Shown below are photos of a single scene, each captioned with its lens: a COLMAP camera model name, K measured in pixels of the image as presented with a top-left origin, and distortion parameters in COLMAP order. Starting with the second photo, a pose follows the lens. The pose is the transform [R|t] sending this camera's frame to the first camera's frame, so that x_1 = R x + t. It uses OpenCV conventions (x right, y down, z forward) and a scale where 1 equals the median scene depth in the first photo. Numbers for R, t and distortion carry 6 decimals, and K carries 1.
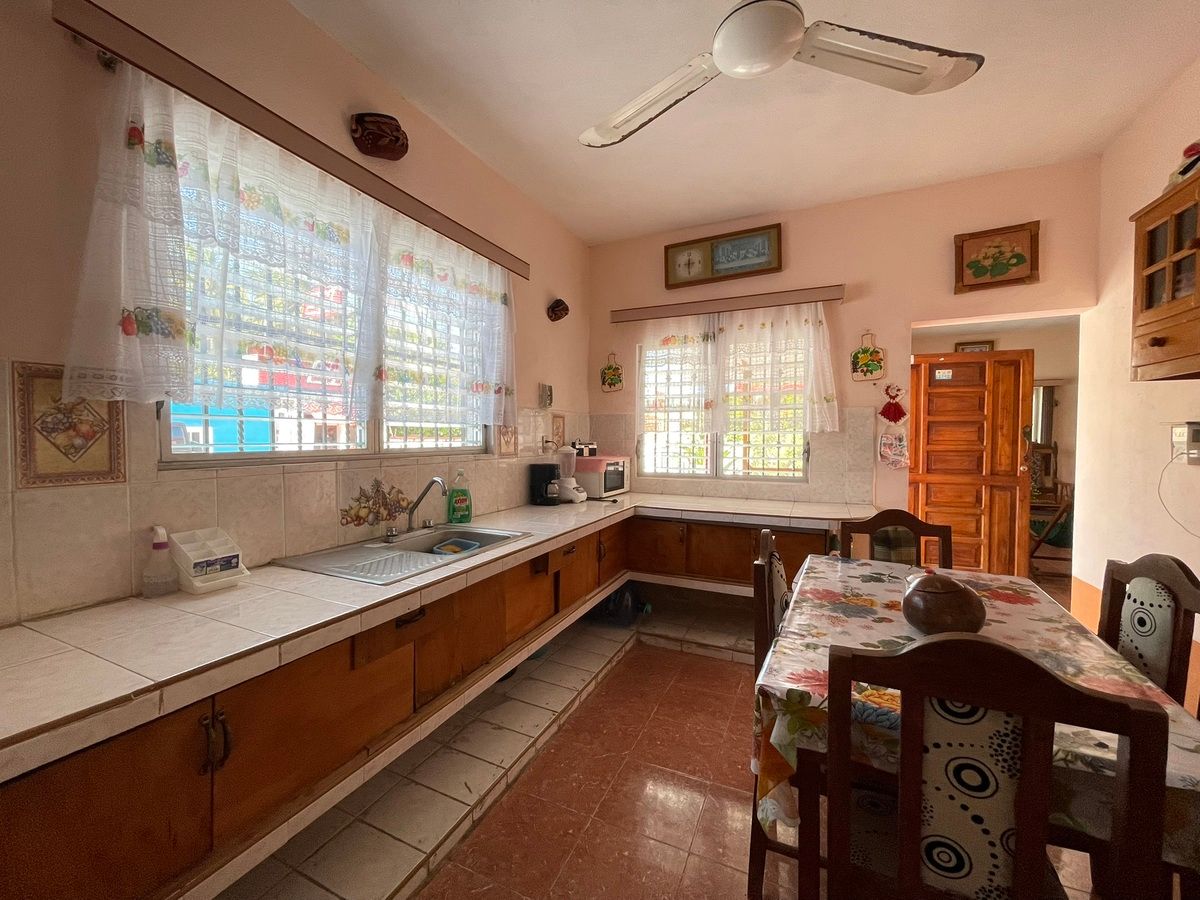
lens RADIAL K [[483.6, 0, 595.0], [0, 483.6, 452.2], [0, 0, 1]] dist [-0.001750, -0.000713]
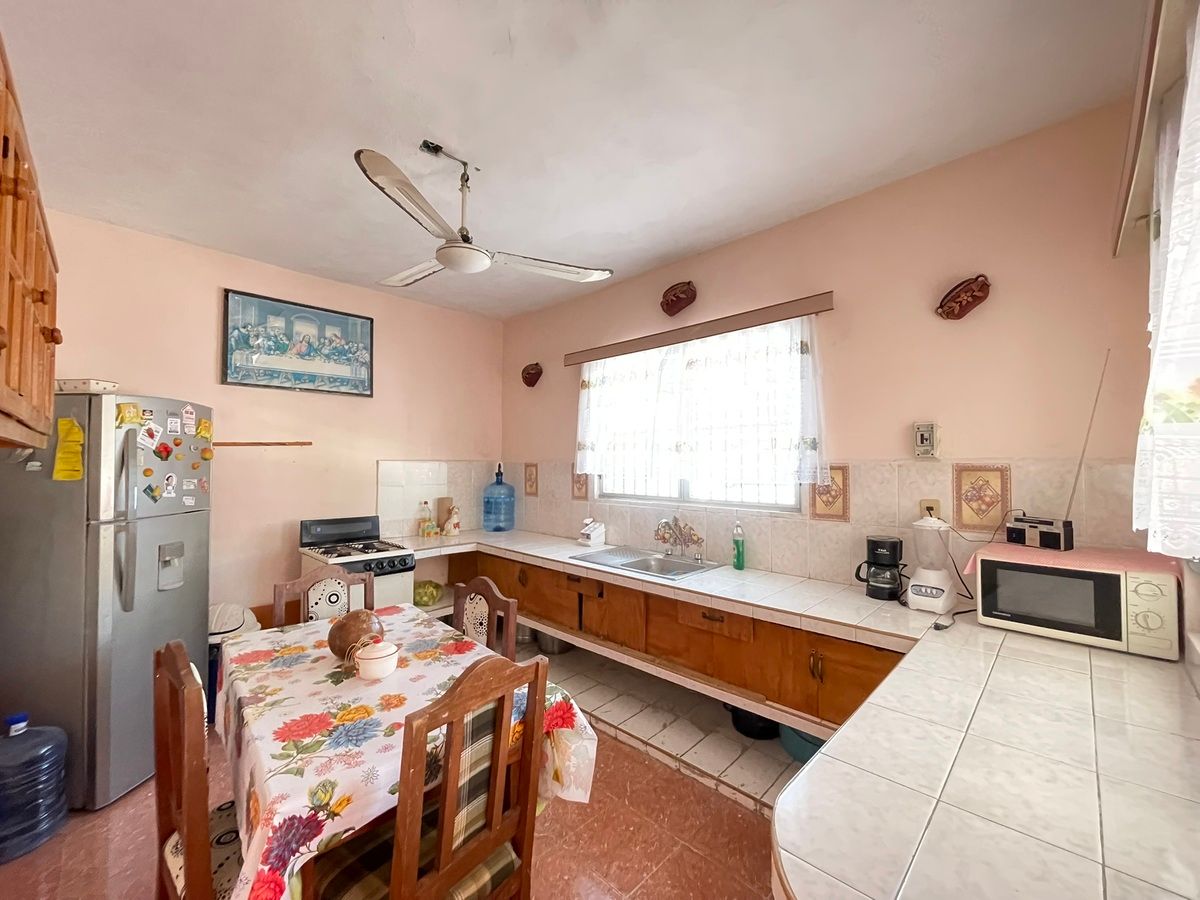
lens RADIAL K [[483.6, 0, 594.8], [0, 483.6, 455.1], [0, 0, 1]] dist [-0.001750, -0.000713]
pose [[-0.350345, -0.019344, -0.936421, 0.726347], [-0.030830, 0.999483, -0.009113, -0.079631], [0.936113, 0.025677, -0.350760, 0.859101]]
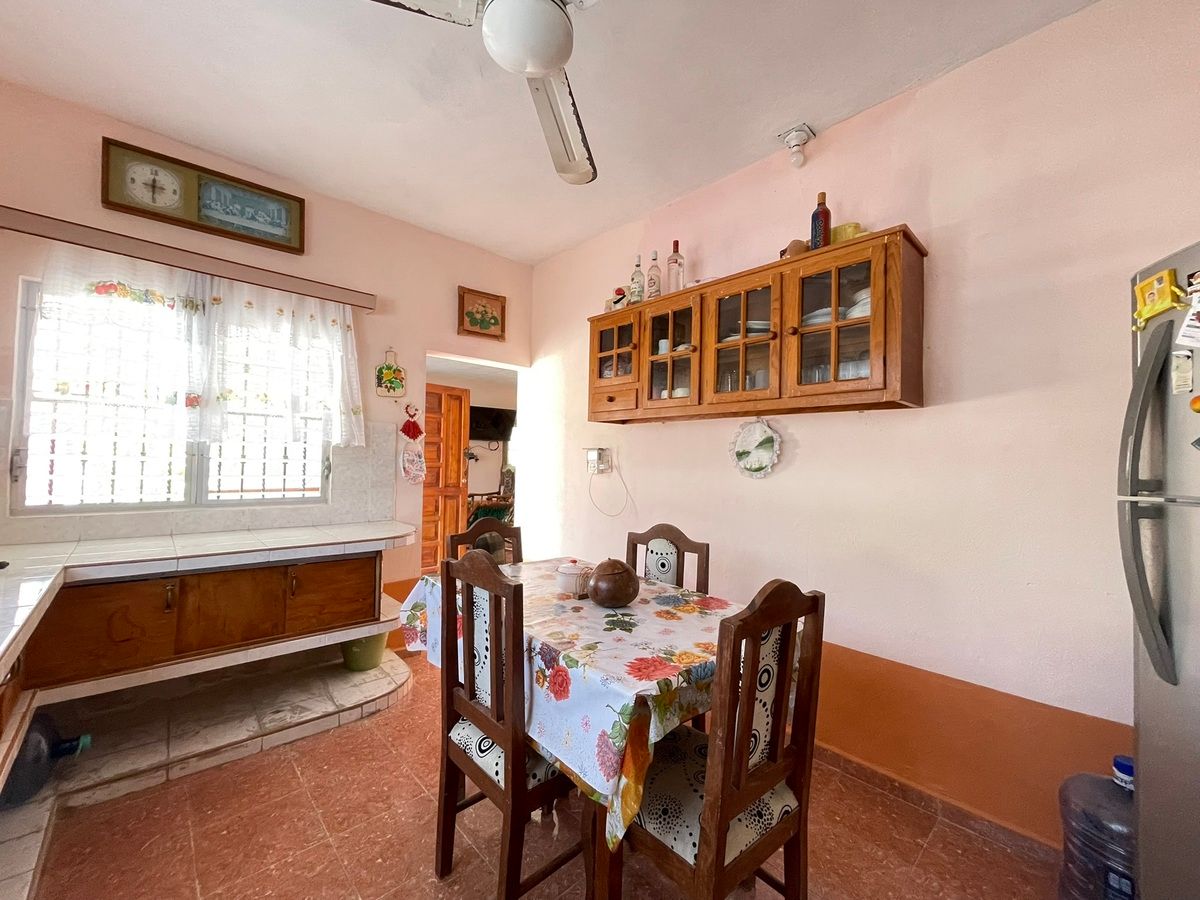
lens RADIAL K [[483.6, 0, 597.8], [0, 483.6, 449.6], [0, 0, 1]] dist [-0.001750, -0.000713]
pose [[0.380351, 0.032591, 0.924268, -0.204622], [0.009859, 0.999179, -0.039289, 0.005708], [-0.924790, 0.024057, 0.379718, 0.223425]]
